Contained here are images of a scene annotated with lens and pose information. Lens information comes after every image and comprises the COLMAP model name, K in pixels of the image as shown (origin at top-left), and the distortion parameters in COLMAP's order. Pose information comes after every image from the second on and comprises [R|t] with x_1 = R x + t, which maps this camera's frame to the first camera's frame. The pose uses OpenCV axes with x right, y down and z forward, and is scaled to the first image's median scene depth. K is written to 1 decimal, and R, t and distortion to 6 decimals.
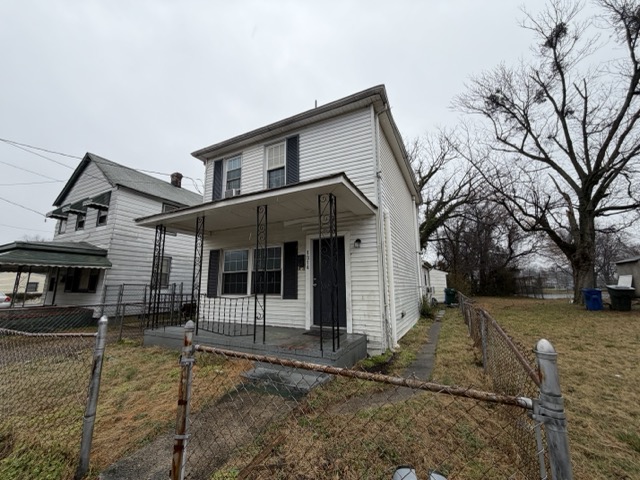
lens RADIAL K [[255.4, 0, 320.0], [0, 255.4, 239.9], [0, 0, 1]] dist [-0.000473, -0.000147]
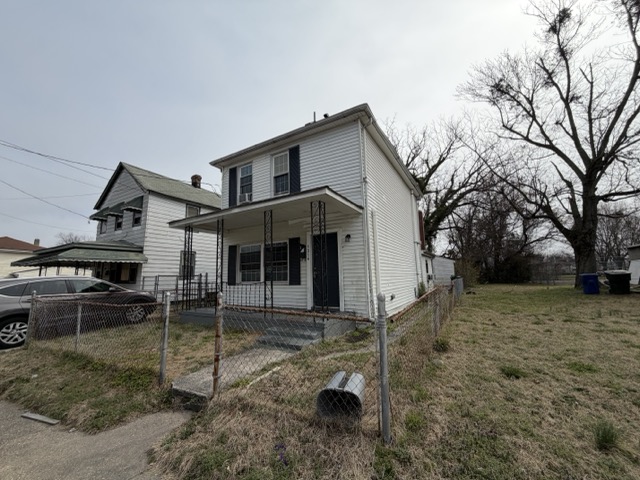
lens RADIAL K [[255.4, 0, 319.9], [0, 255.4, 238.9], [0, 0, 1]] dist [-0.000473, -0.000147]
pose [[0.997770, -0.024308, -0.062167, 0.041724], [0.026422, 0.999093, 0.033407, -0.012691], [0.061299, -0.034975, 0.997507, -0.098572]]
